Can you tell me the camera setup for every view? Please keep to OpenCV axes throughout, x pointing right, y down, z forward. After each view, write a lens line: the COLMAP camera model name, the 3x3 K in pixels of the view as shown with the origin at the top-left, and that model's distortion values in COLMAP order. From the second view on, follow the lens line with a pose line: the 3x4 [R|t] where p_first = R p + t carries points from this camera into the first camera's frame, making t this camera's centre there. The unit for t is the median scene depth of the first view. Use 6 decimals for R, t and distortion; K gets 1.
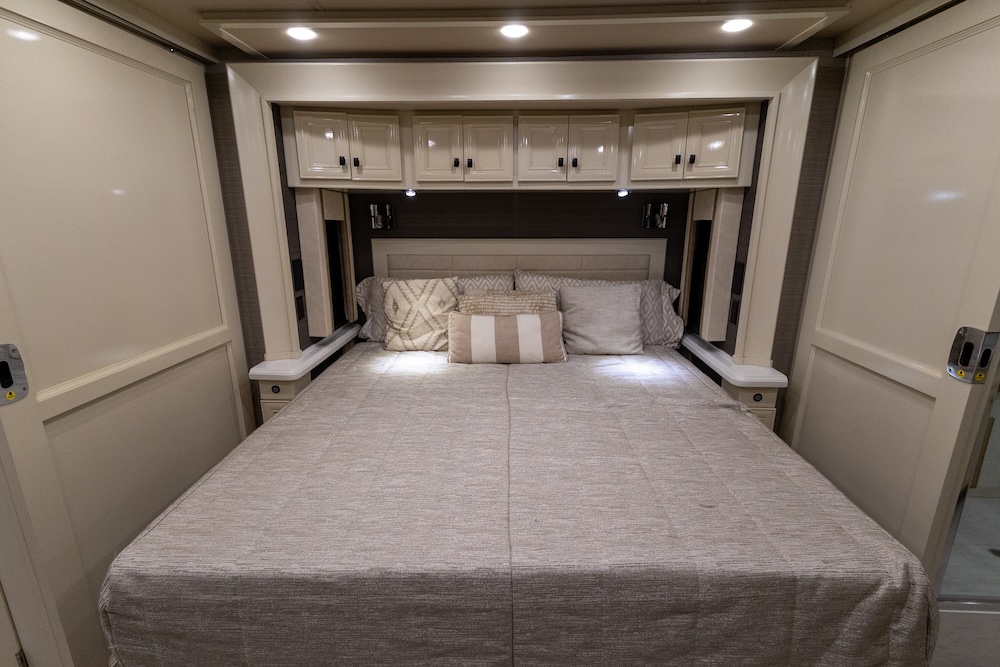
lens RADIAL K [[505.1, 0, 498.8], [0, 505.1, 369.7], [0, 0, 1]] dist [0.023184, -0.000037]
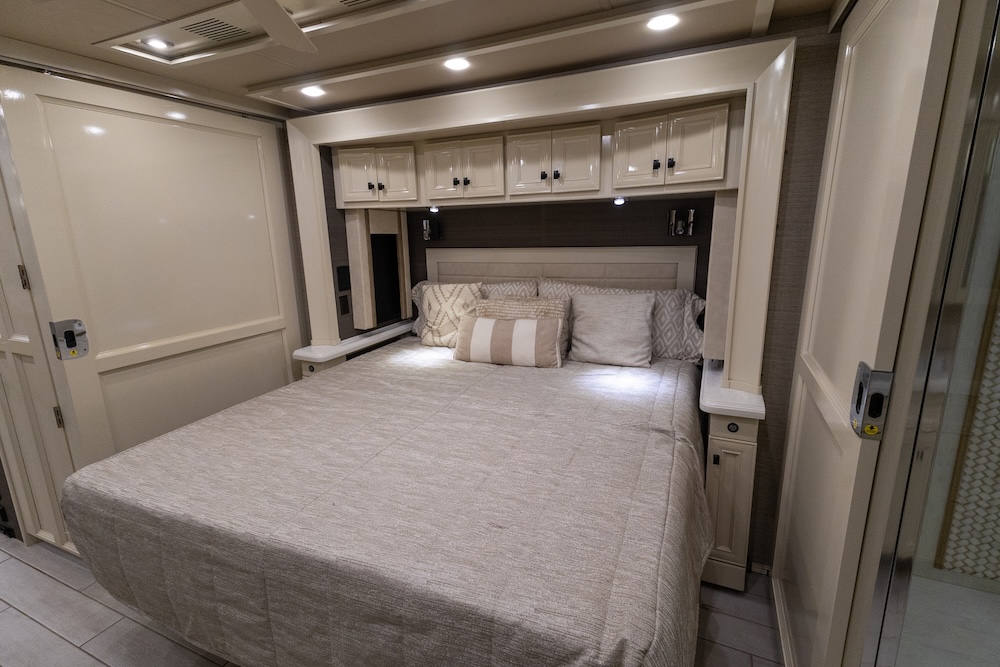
lens RADIAL K [[469.0, 0, 489.7], [0, 469.0, 341.7], [0, 0, 1]] dist [0.026779, -0.006817]
pose [[0.922435, 0.068046, -0.380109, 0.378728], [-0.088955, 0.995322, -0.037692, -0.021317], [0.375767, 0.068581, 0.924173, 0.083360]]
